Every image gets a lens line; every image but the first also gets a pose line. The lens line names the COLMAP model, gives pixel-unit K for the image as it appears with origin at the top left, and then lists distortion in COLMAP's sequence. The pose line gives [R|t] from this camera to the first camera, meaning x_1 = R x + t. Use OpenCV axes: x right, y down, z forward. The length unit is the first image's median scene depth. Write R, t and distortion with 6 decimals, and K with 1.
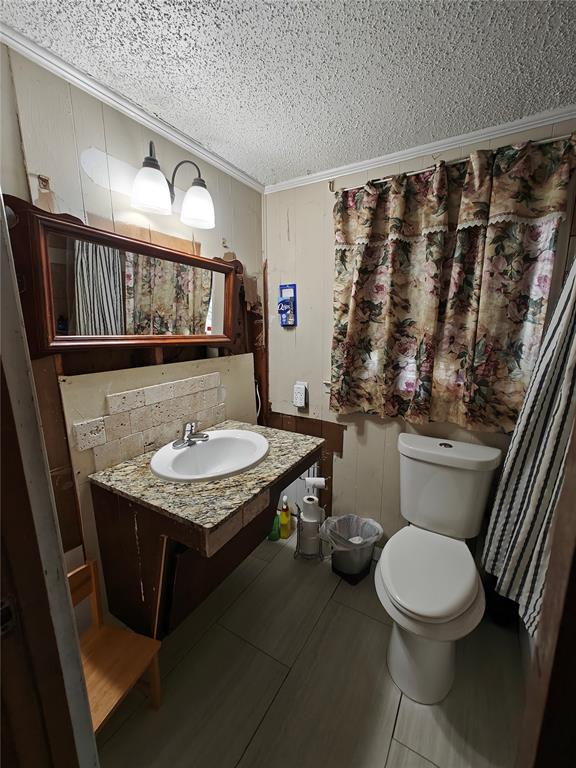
lens RADIAL K [[321.8, 0, 290.0], [0, 321.8, 385.8], [0, 0, 1]] dist [-0.001979, 0.000732]
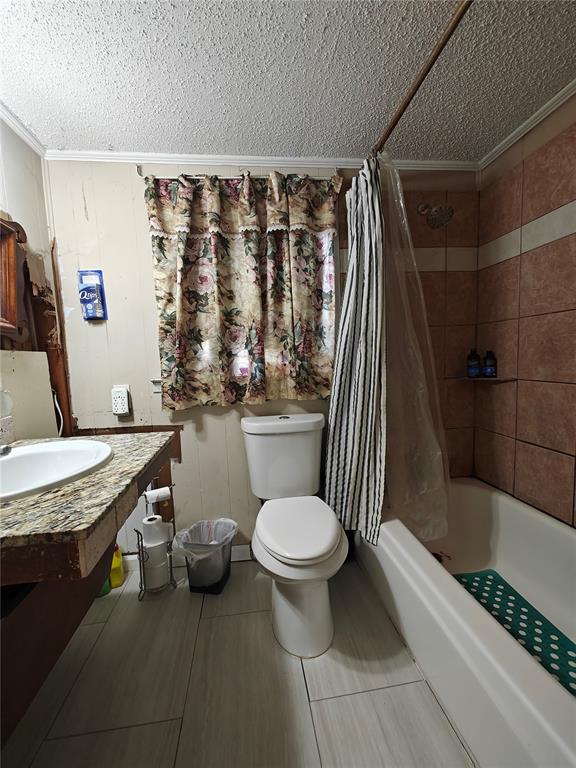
lens RADIAL K [[321.8, 0, 288.4], [0, 321.8, 383.5], [0, 0, 1]] dist [-0.001979, 0.000732]
pose [[0.790629, -0.083800, 0.606534, -0.173521], [0.153612, 0.986056, -0.064001, 0.144814], [-0.592714, 0.143772, 0.792477, 0.093683]]
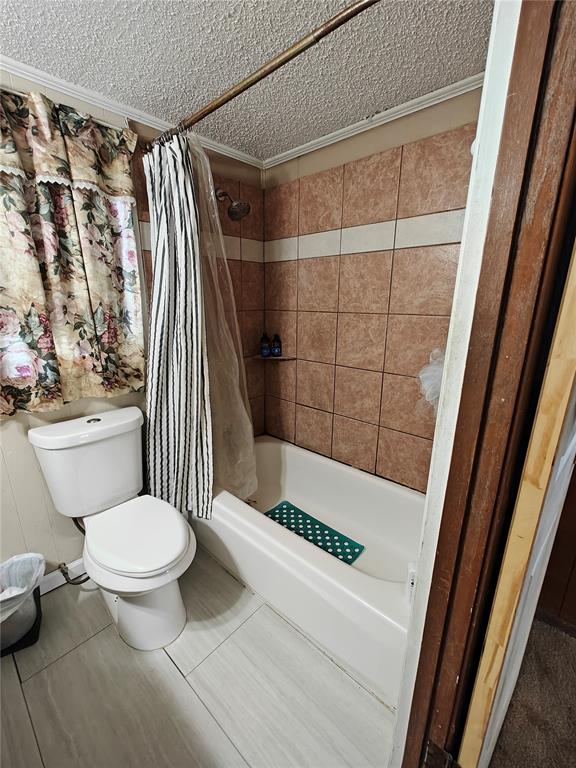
lens RADIAL K [[321.8, 0, 287.3], [0, 321.8, 385.5], [0, 0, 1]] dist [-0.001979, 0.000732]
pose [[0.211821, -0.249471, 0.944932, -0.281642], [0.179345, 0.960375, 0.213345, -0.017371], [-0.960712, 0.124278, 0.248169, 0.196151]]
